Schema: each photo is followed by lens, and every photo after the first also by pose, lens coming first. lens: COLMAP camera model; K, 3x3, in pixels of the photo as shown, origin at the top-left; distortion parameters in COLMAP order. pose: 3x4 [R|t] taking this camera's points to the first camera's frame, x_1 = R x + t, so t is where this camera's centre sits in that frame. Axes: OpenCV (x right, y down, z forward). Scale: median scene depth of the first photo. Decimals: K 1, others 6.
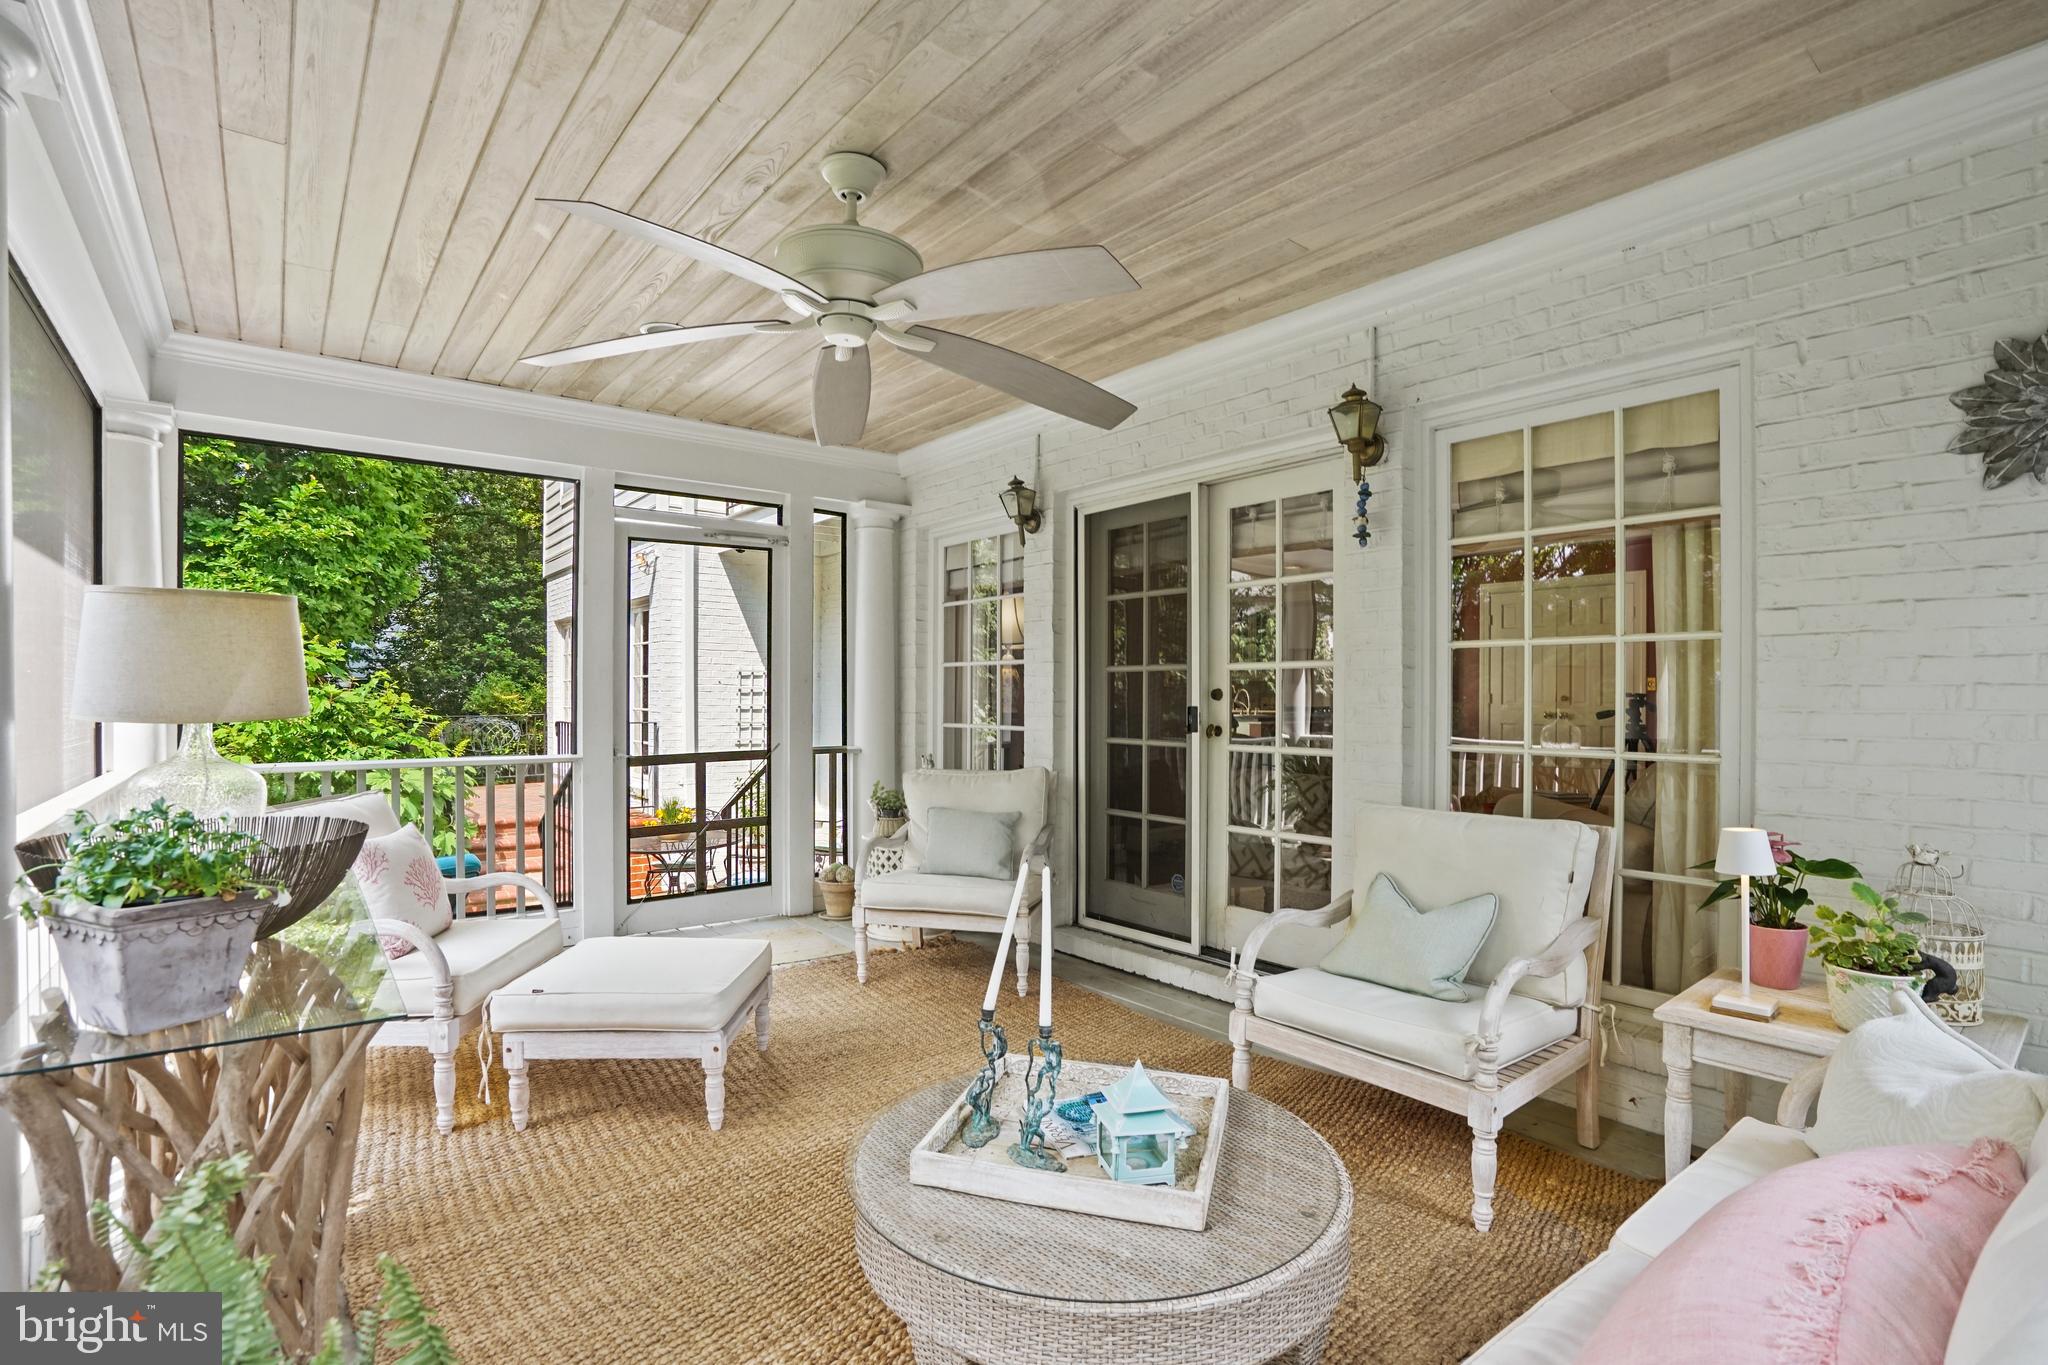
lens RADIAL K [[985.2, 0, 1028.7], [0, 985.2, 691.6], [0, 0, 1]] dist [-0.059959, 0.026030]
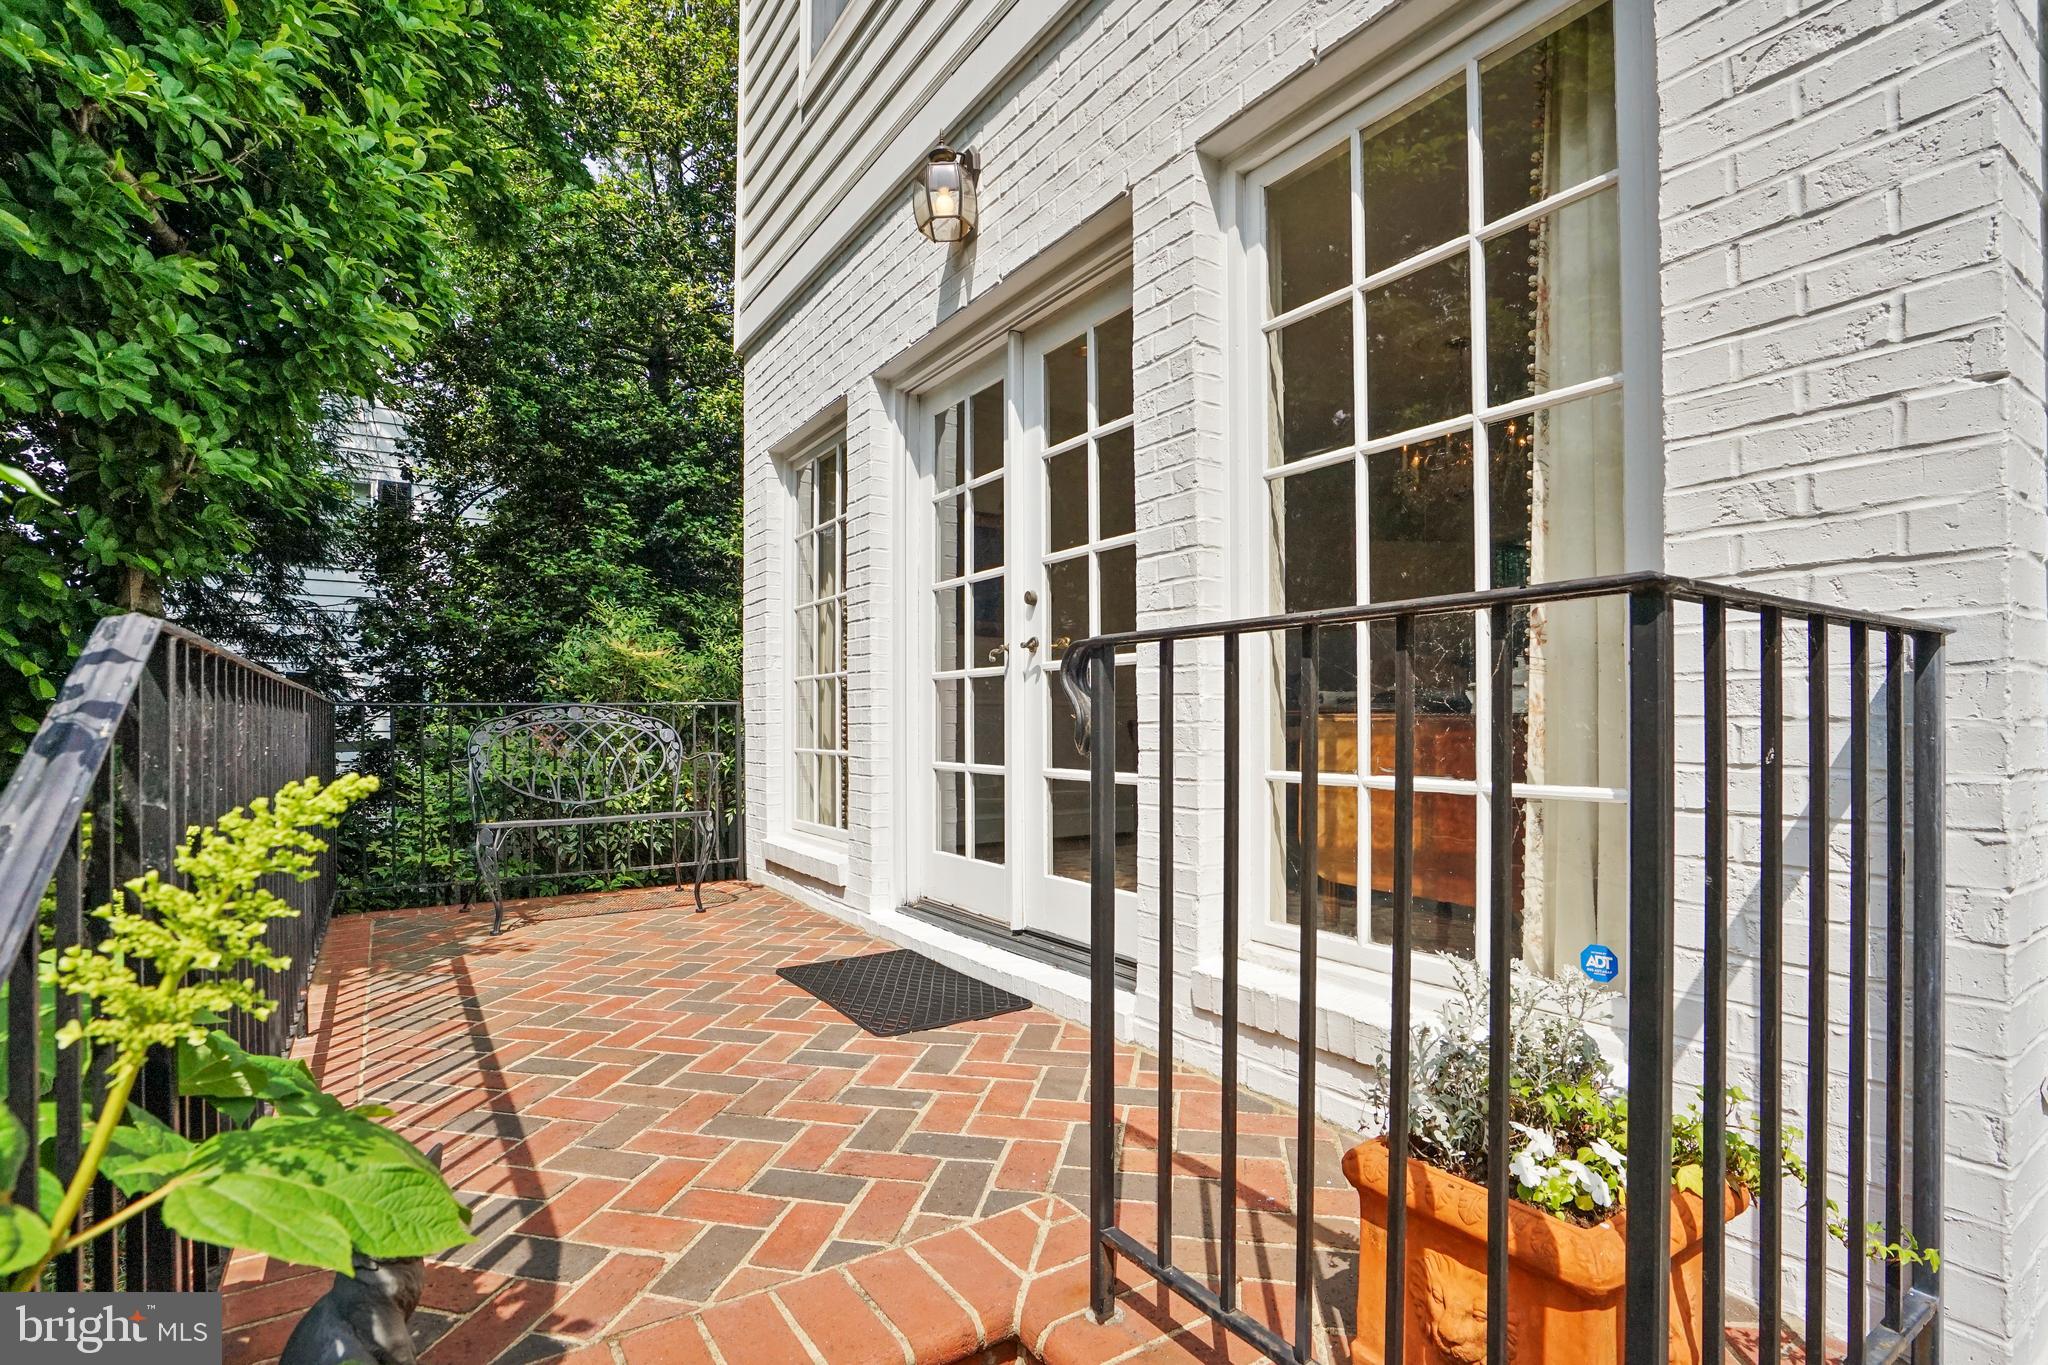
lens RADIAL K [[985.2, 0, 1028.7], [0, 985.2, 691.6], [0, 0, 1]] dist [-0.059959, 0.026030]
pose [[0.996617, -0.005811, -0.081975, -0.355894], [0.003483, 0.999587, -0.028513, 0.030331], [0.082107, 0.028131, 0.996226, 0.630940]]
